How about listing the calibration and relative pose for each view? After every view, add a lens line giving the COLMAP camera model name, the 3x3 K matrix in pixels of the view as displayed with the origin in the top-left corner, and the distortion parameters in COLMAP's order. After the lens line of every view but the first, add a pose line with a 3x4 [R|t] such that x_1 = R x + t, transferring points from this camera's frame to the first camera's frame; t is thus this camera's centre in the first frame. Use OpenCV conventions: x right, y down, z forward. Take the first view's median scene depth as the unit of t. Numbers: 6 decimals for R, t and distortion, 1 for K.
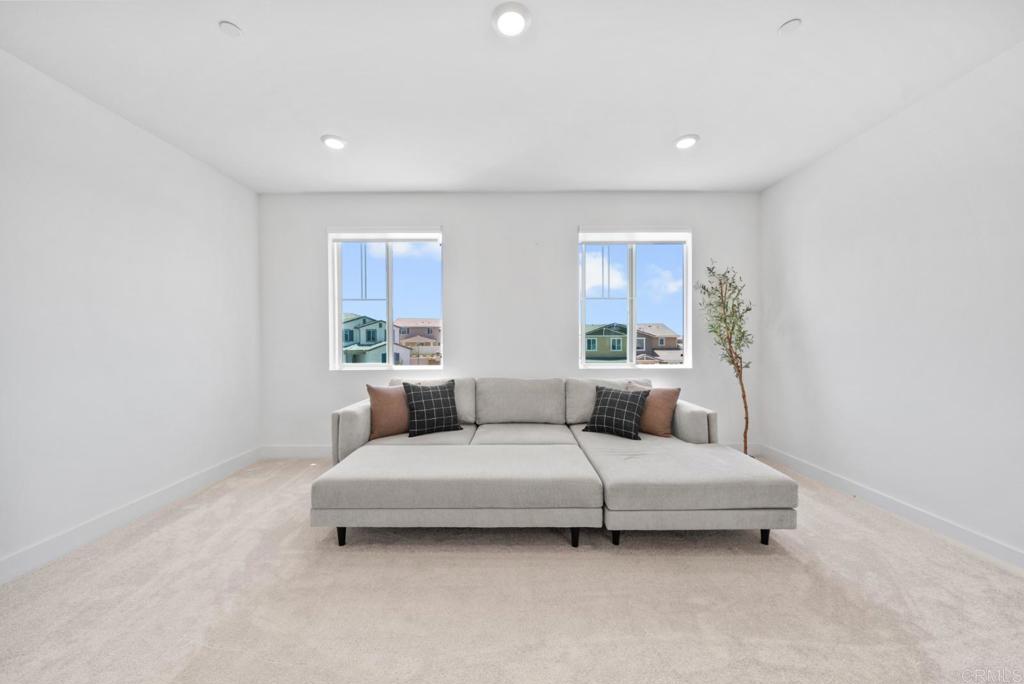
lens RADIAL K [[351.2, 0, 510.9], [0, 351.2, 342.2], [0, 0, 1]] dist [-0.004849, 0.000084]
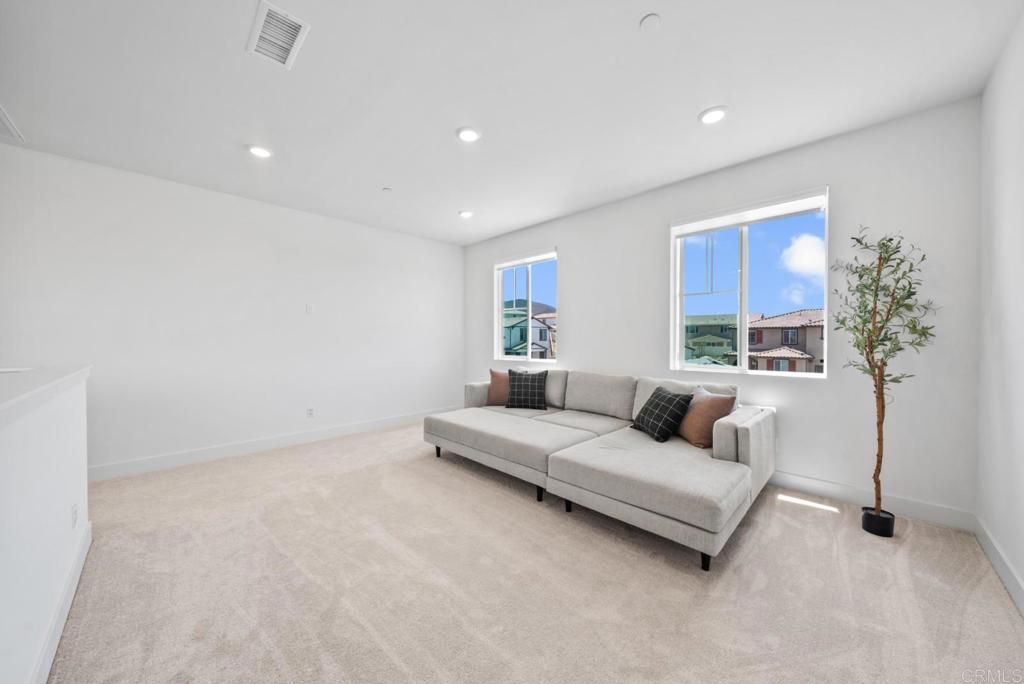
lens RADIAL K [[351.2, 0, 507.9], [0, 351.2, 340.3], [0, 0, 1]] dist [-0.004849, 0.000084]
pose [[0.708852, 0.007999, -0.705311, 0.647967], [-0.010178, 0.999948, 0.001112, -0.000683], [0.705283, 0.006390, 0.708897, 0.009771]]
